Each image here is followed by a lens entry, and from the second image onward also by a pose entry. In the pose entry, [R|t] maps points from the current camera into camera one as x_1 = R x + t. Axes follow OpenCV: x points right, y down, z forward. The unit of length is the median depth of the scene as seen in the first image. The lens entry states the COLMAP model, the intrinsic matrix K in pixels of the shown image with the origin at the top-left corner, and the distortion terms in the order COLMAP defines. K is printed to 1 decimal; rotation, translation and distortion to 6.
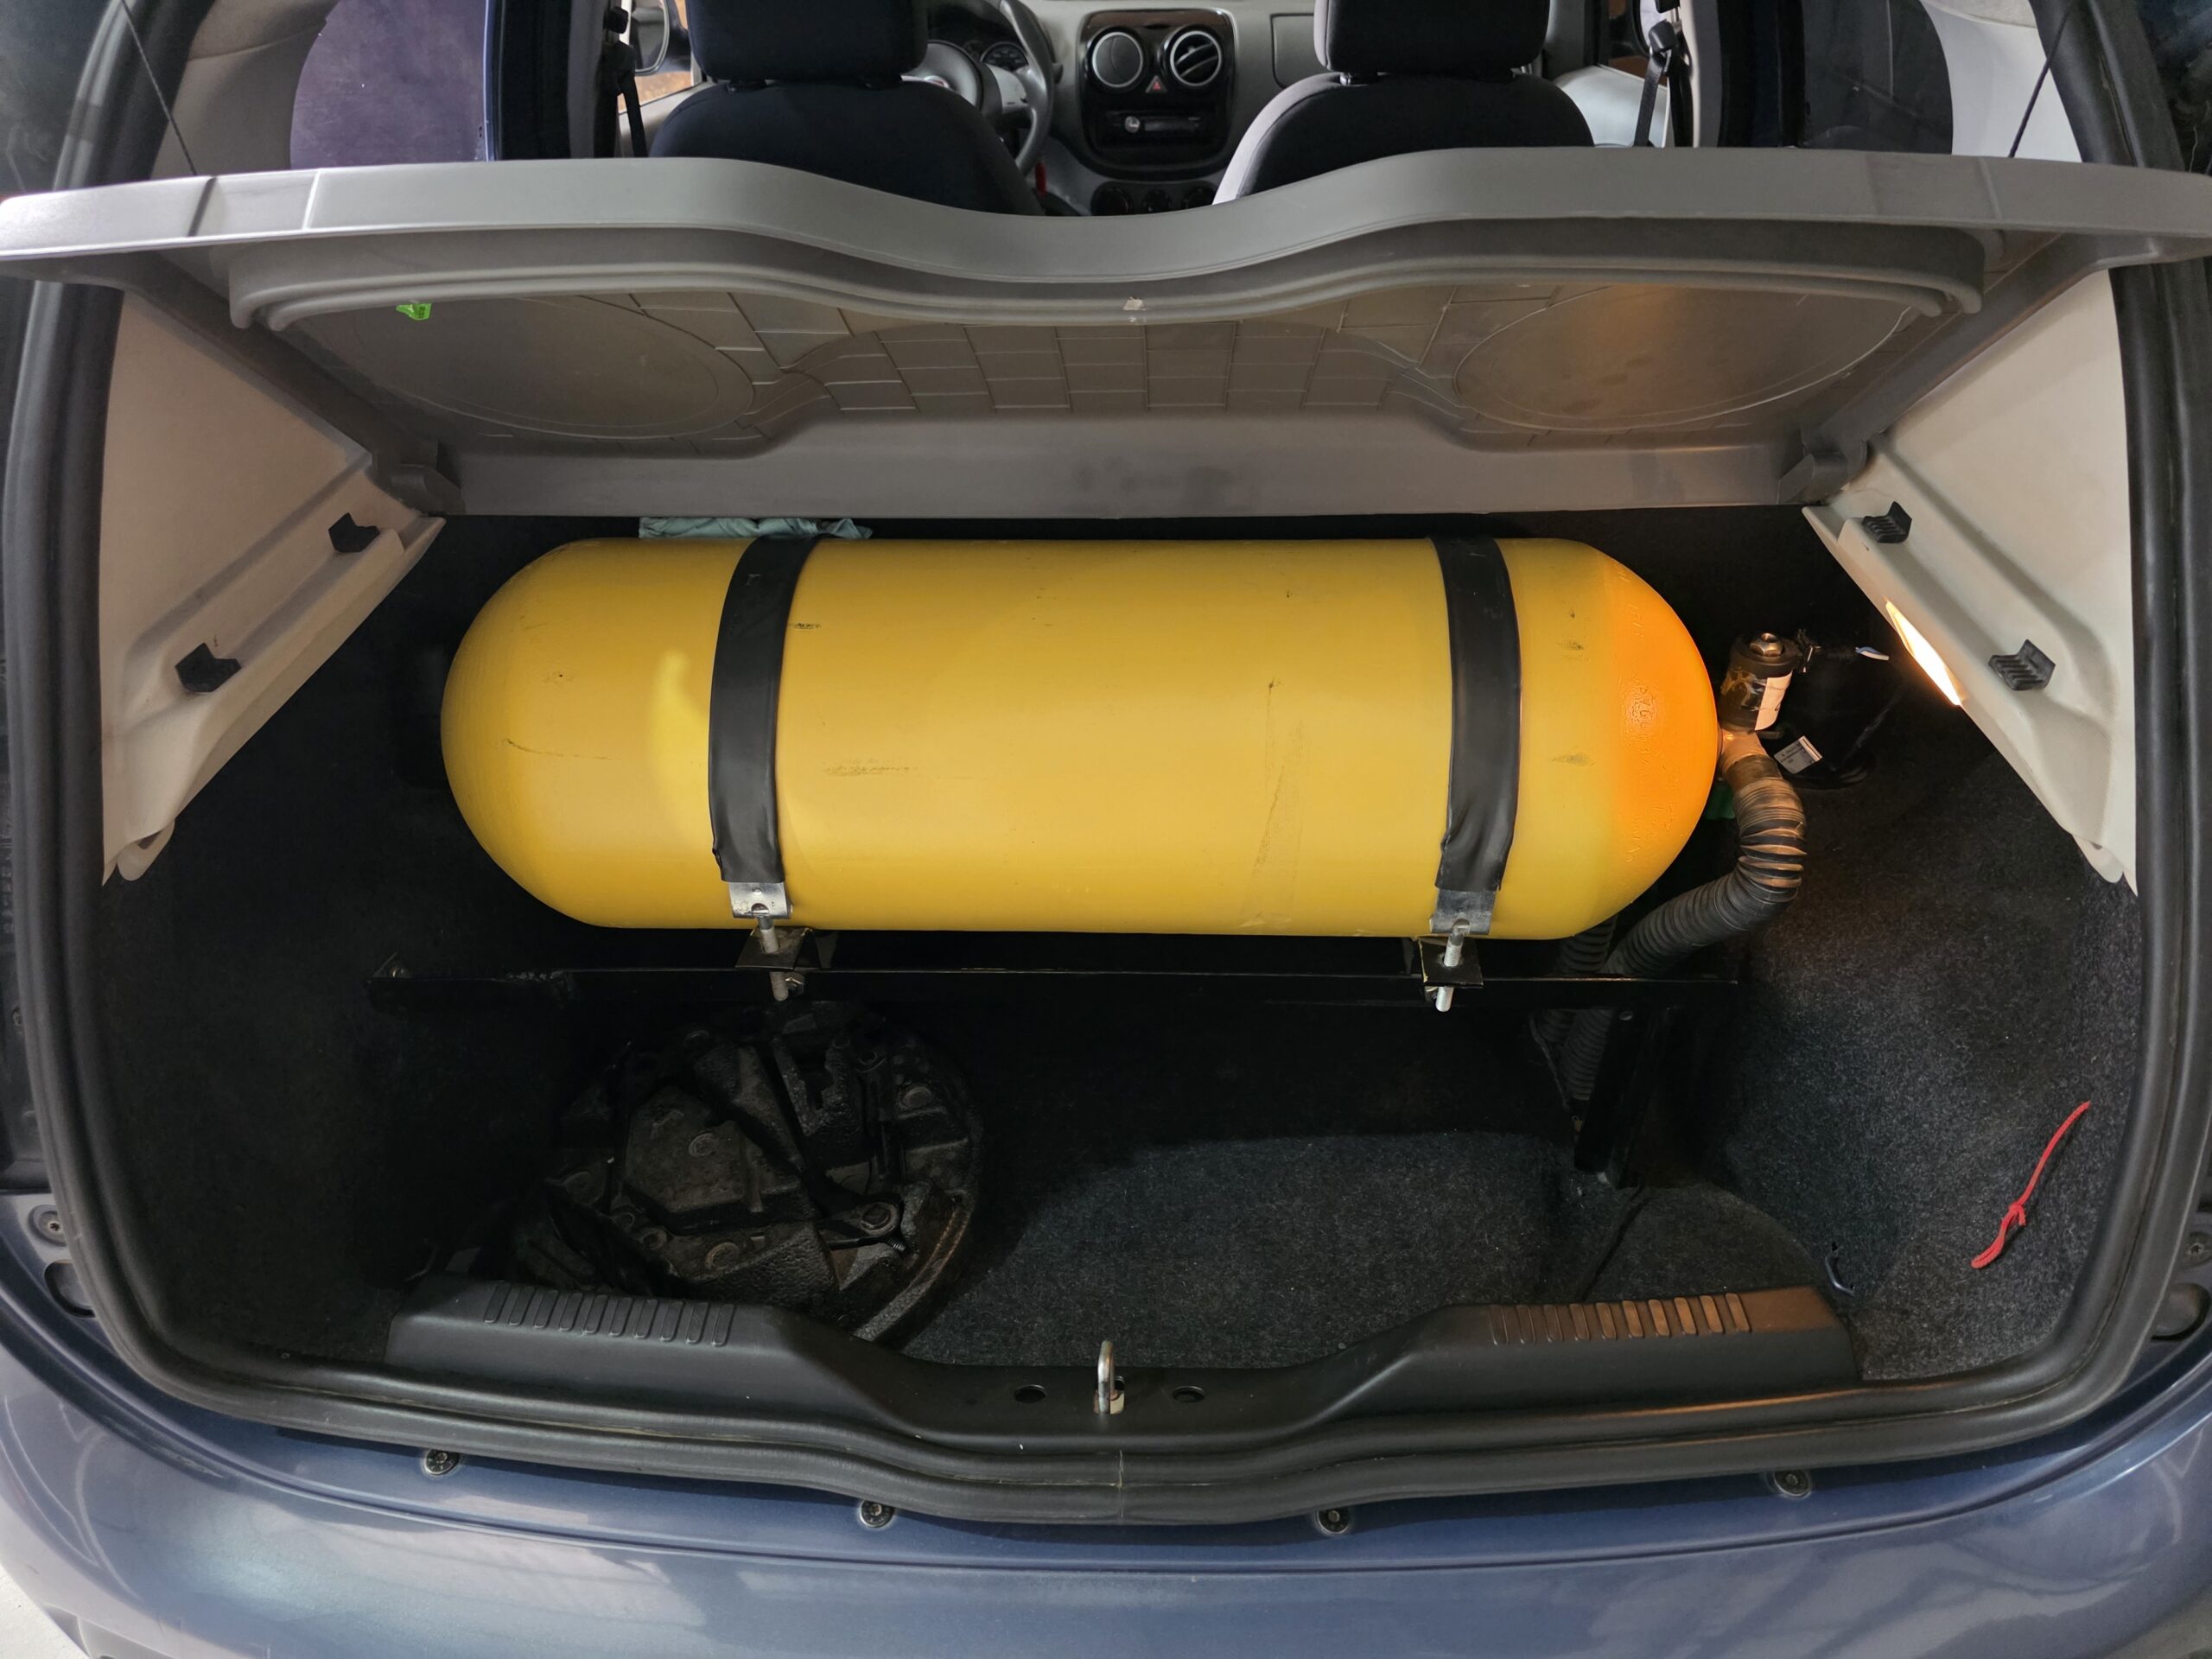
lens RADIAL K [[1486.2, 0, 1102.6], [0, 1486.2, 813.8], [0, 0, 1]] dist [0.044991, -0.042990]
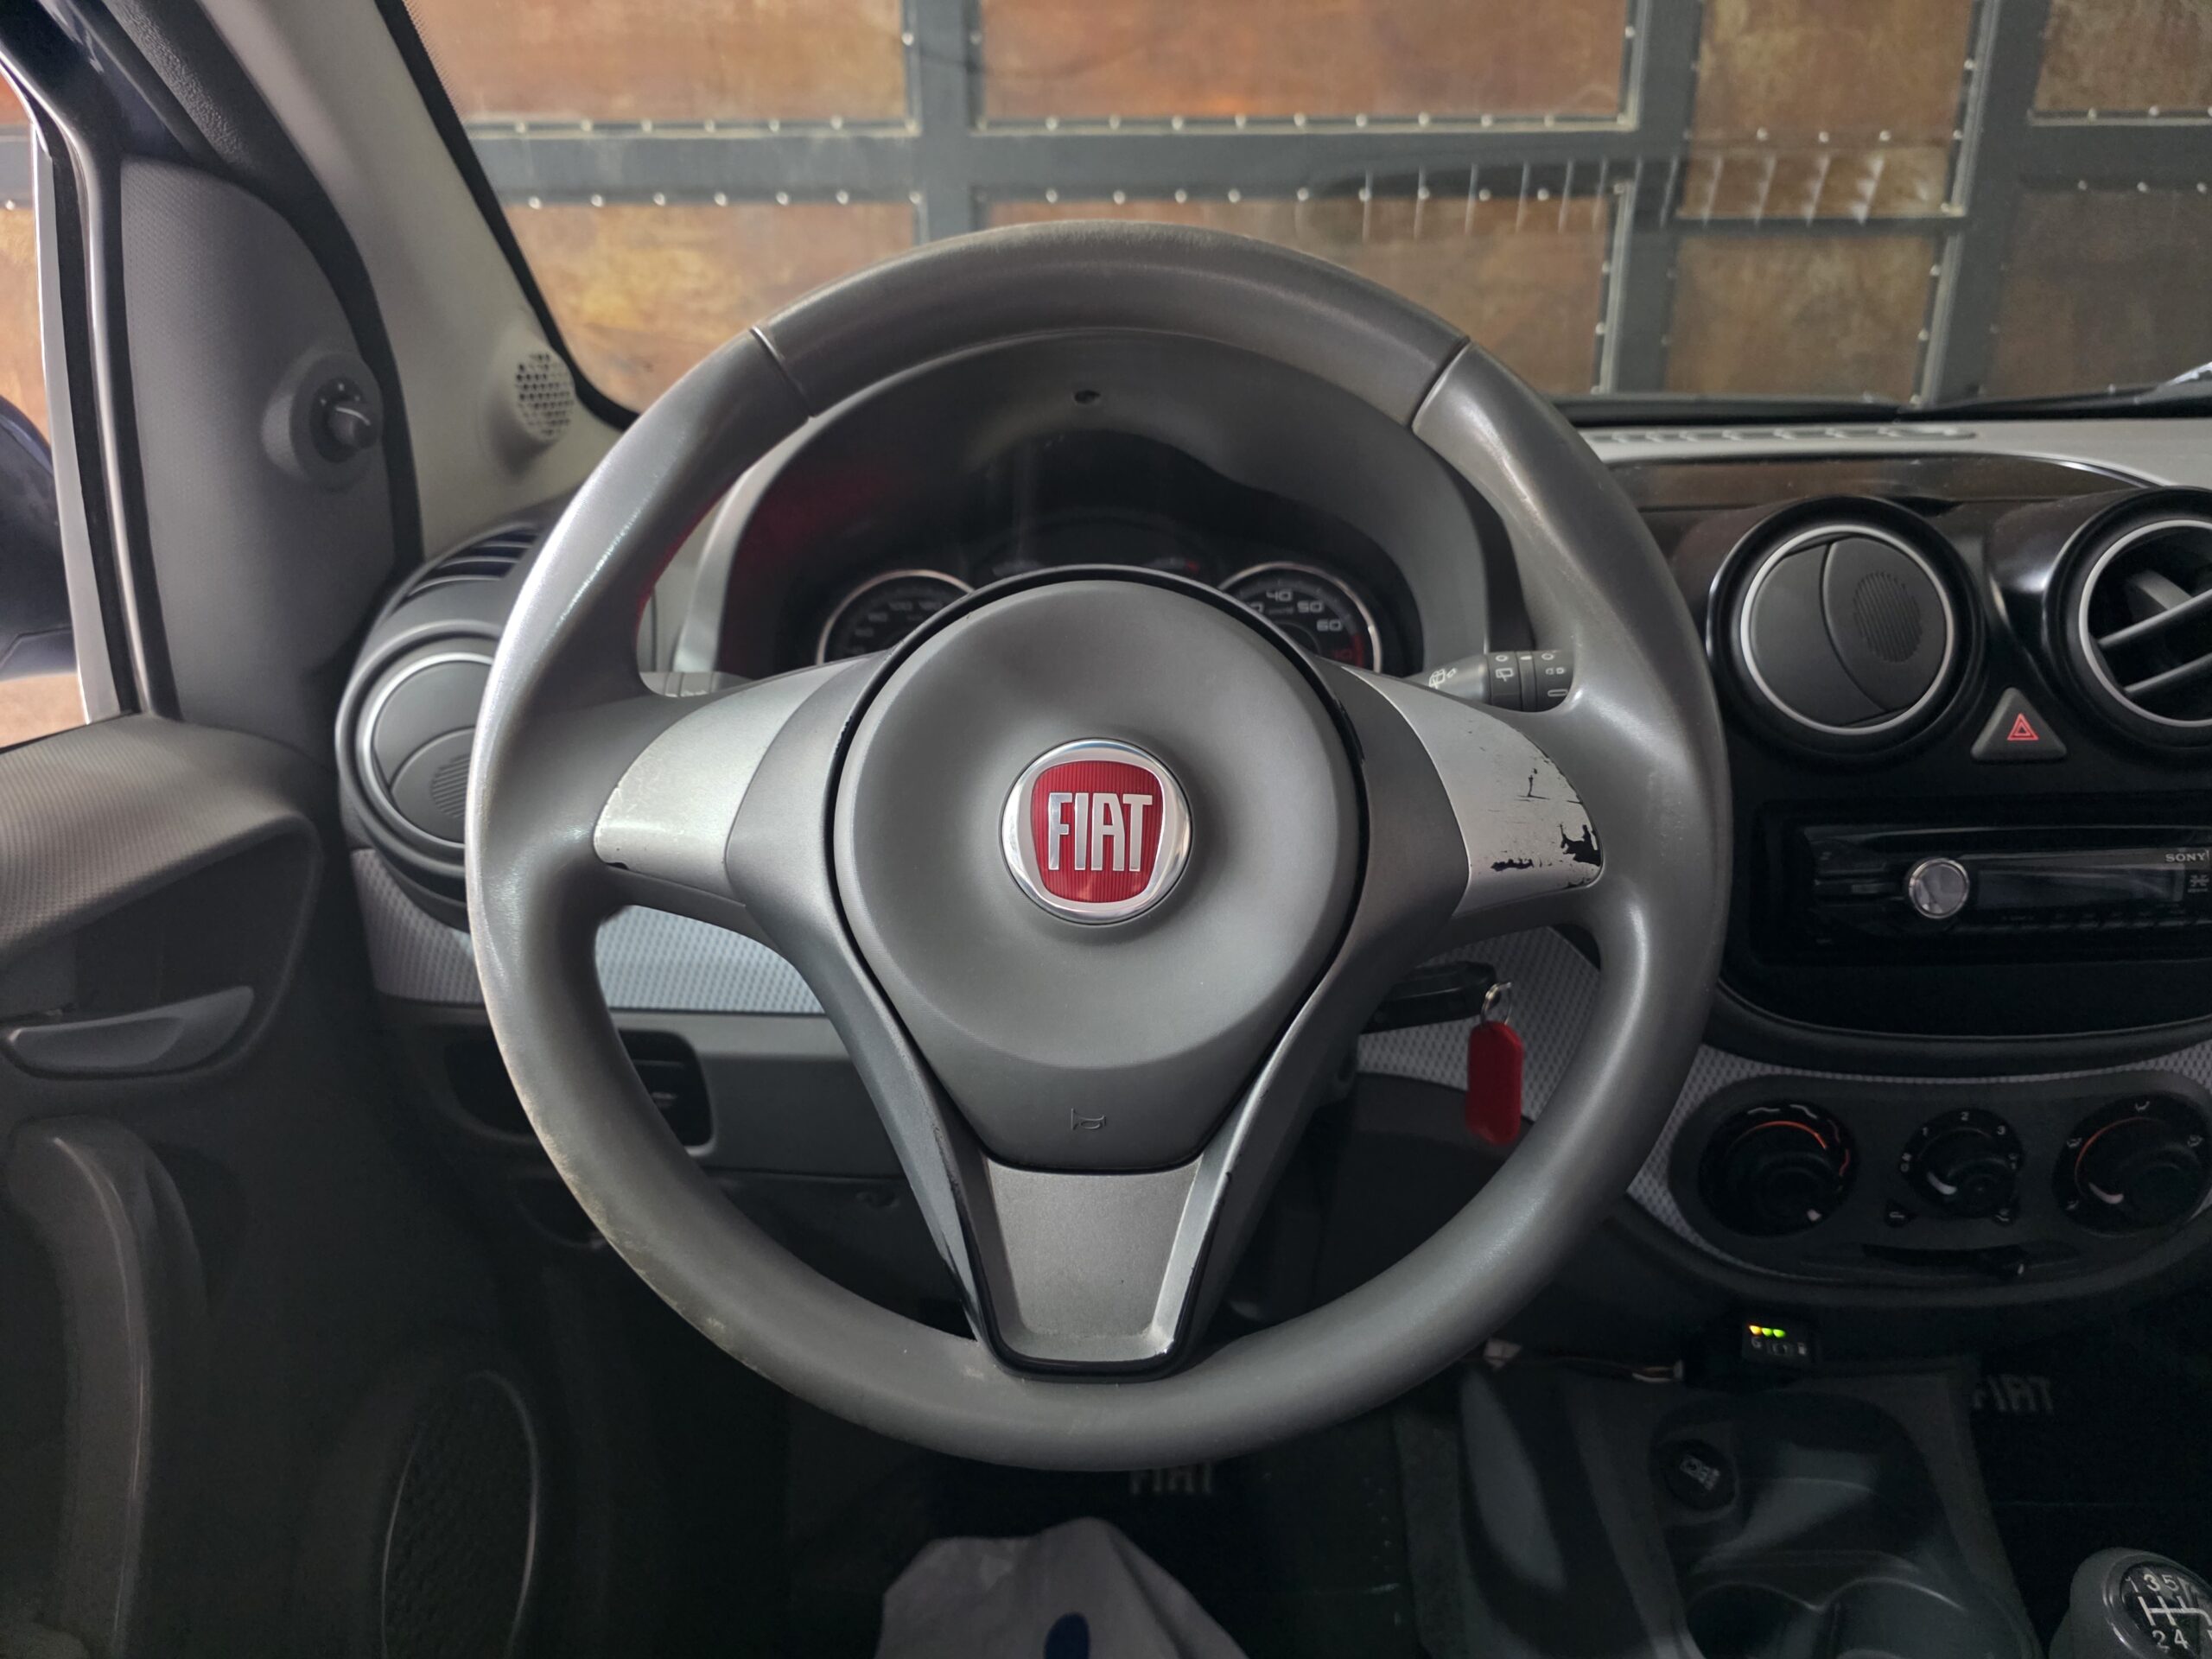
lens RADIAL K [[1543.7, 0, 1118.2], [0, 1543.7, 818.2], [0, 0, 1]] dist [0.034384, -0.043771]
pose [[0.999197, -0.006182, 0.039582, -0.111270], [0.017572, 0.955537, -0.294347, -0.404777], [-0.036002, 0.294806, 0.954879, 0.780879]]
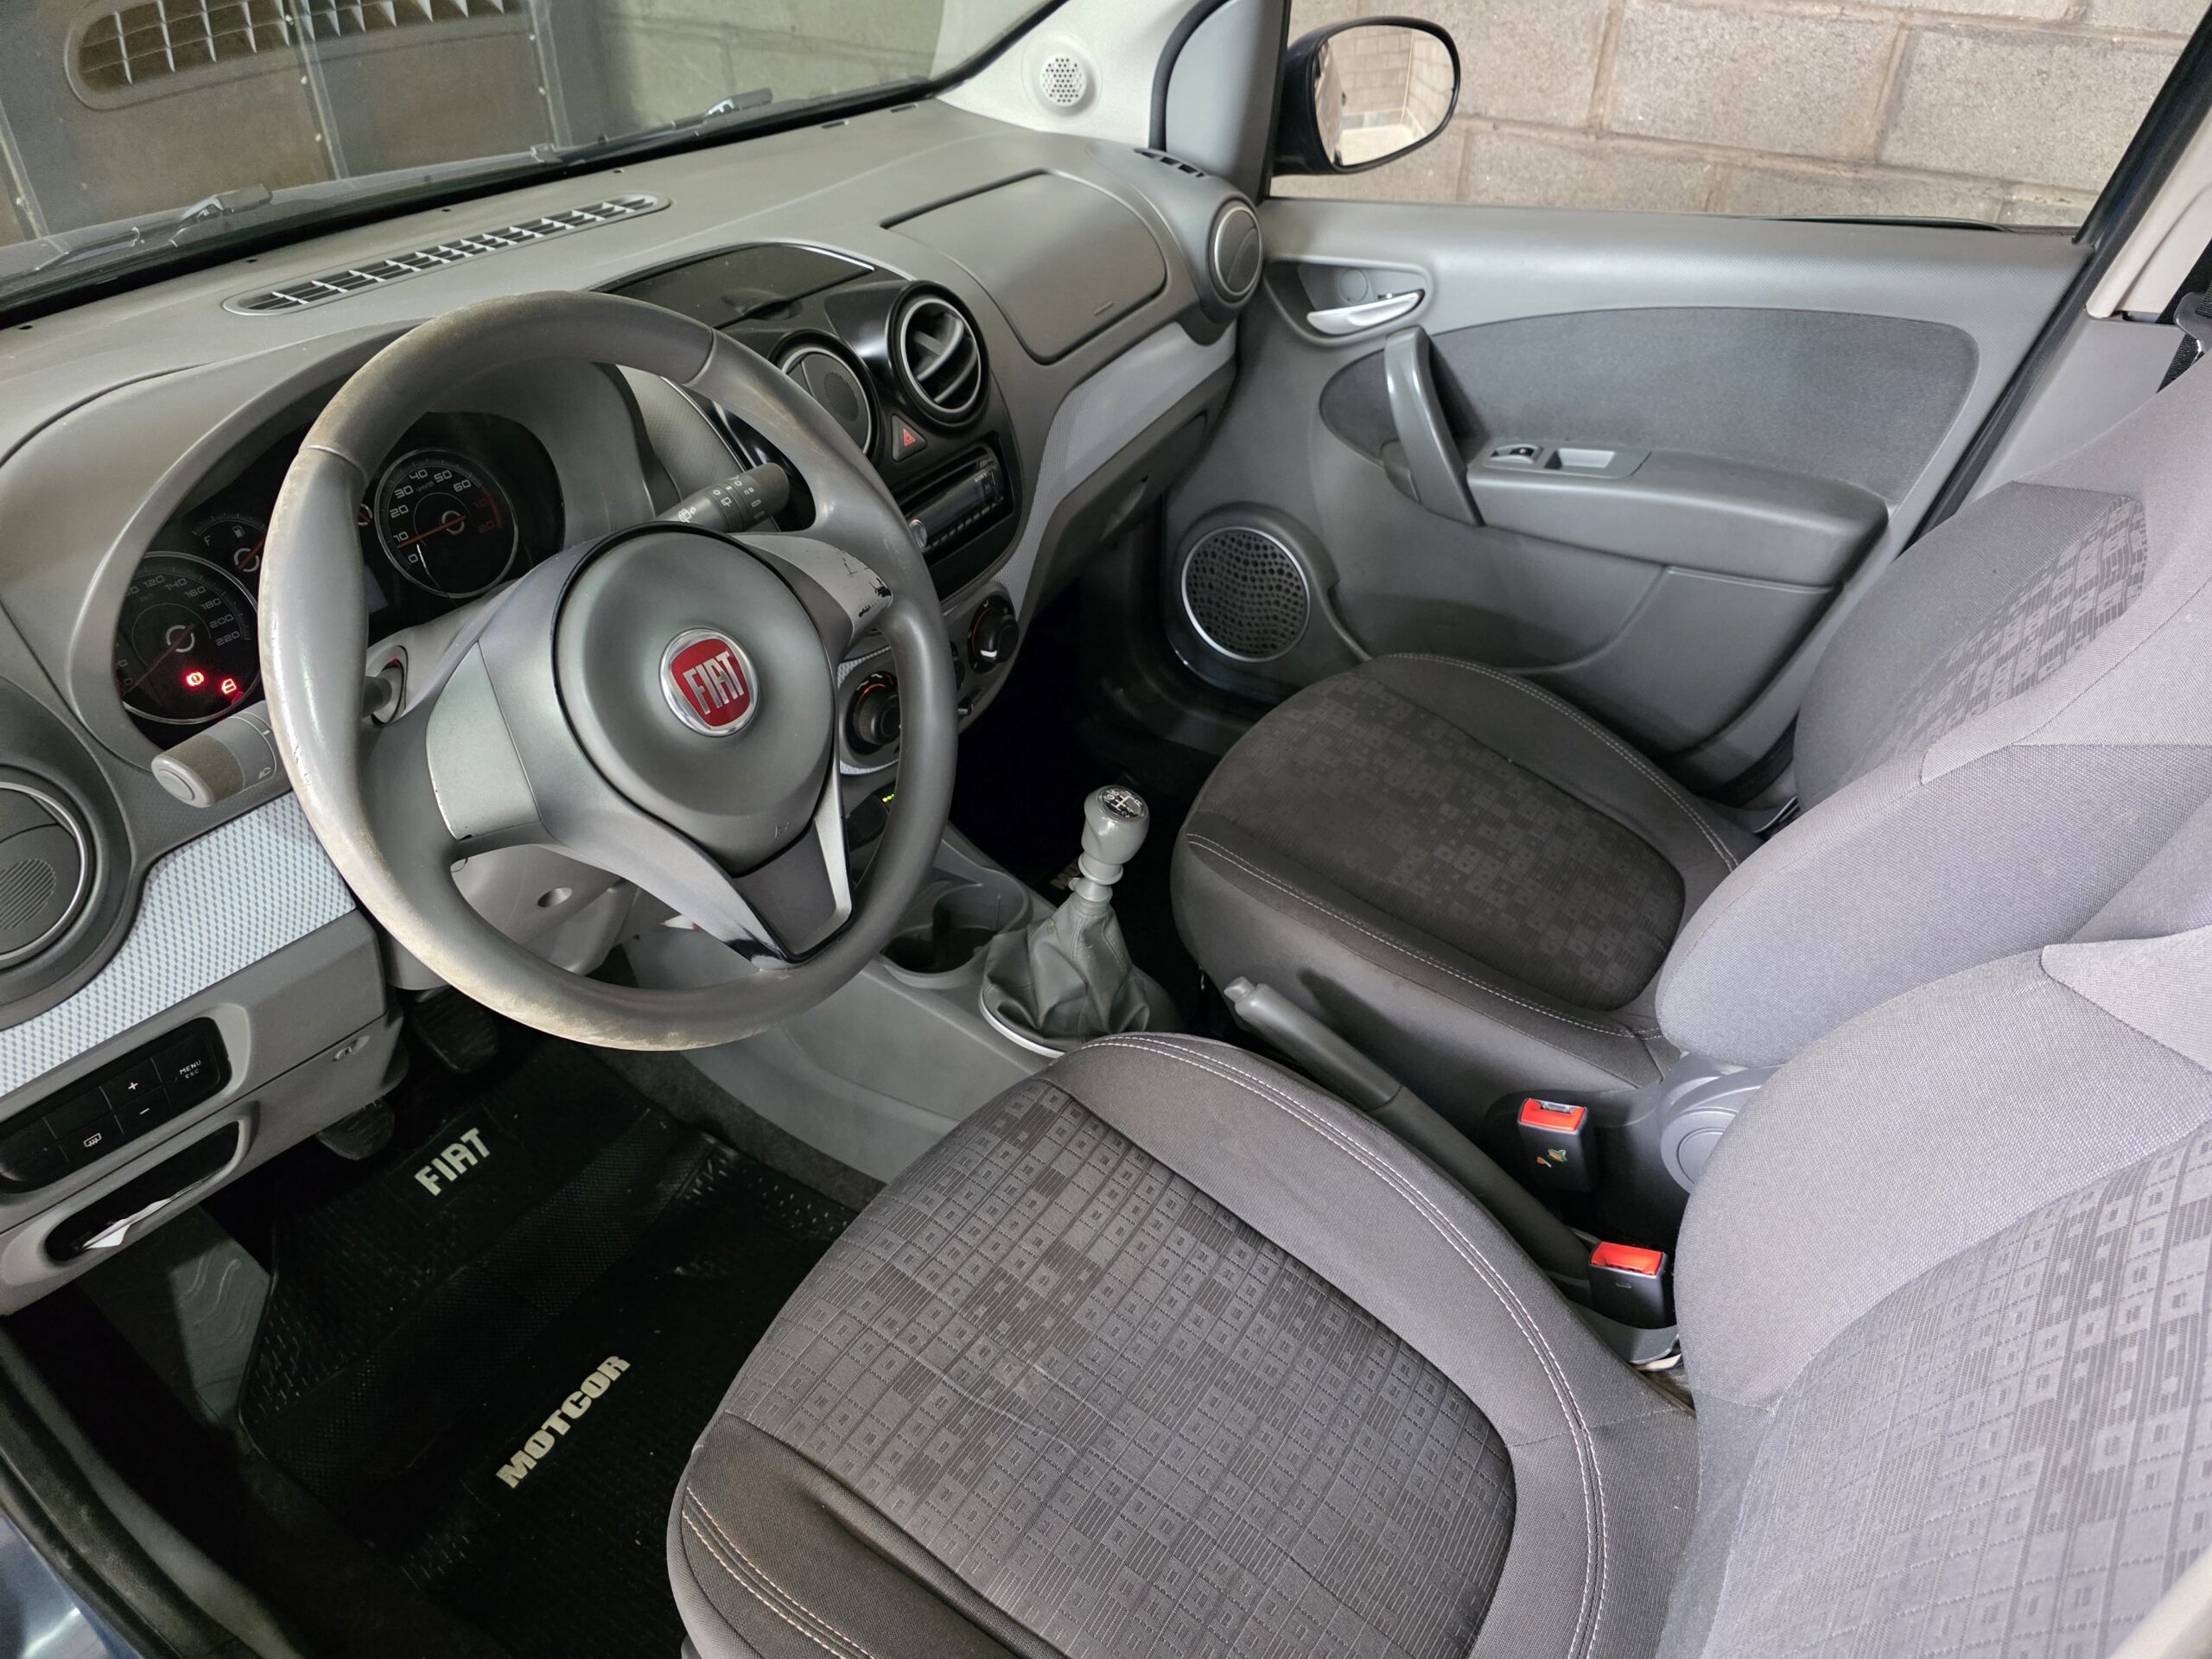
lens RADIAL K [[1543.7, 0, 1118.2], [0, 1543.7, 818.2], [0, 0, 1]] dist [0.034384, -0.043771]
pose [[0.492392, -0.474656, 0.729556, -0.304947], [0.492522, 0.843048, 0.216082, -0.459490], [-0.717615, 0.252926, 0.648889, 0.698821]]
